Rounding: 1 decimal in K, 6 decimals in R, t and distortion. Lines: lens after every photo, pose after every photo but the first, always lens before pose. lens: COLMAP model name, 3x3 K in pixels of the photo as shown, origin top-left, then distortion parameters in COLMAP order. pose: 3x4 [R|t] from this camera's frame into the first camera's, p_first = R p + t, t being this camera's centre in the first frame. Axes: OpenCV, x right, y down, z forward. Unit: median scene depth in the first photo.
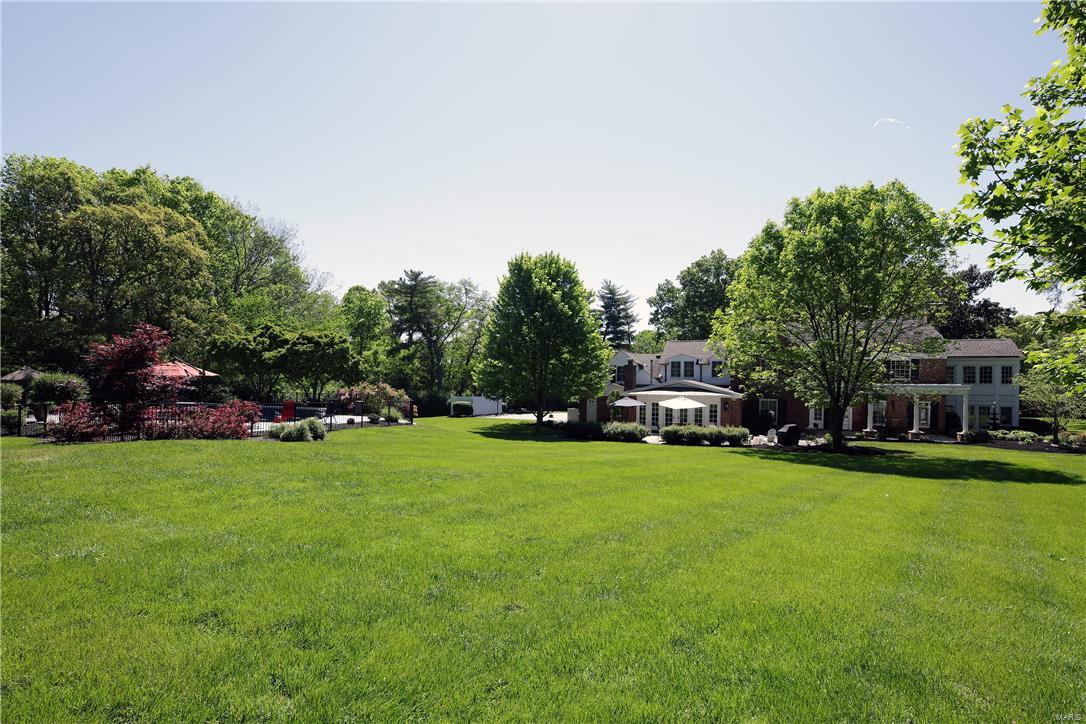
lens RADIAL K [[537.6, 0, 543.0], [0, 537.6, 362.0], [0, 0, 1]] dist [-0.018193, 0.000574]
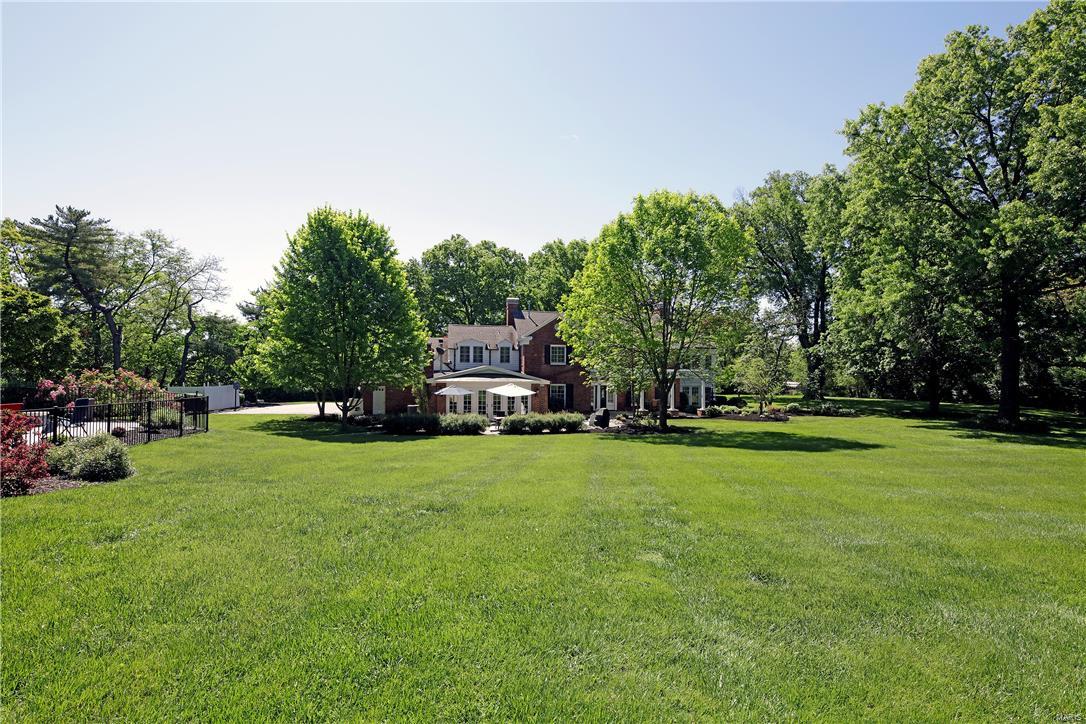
lens RADIAL K [[537.6, 0, 543.0], [0, 537.6, 362.0], [0, 0, 1]] dist [-0.018193, 0.000574]
pose [[0.837351, 0.005970, 0.546633, -0.200950], [-0.021725, 0.999514, 0.022362, 0.003071], [-0.546234, -0.030601, 0.837073, 0.152860]]
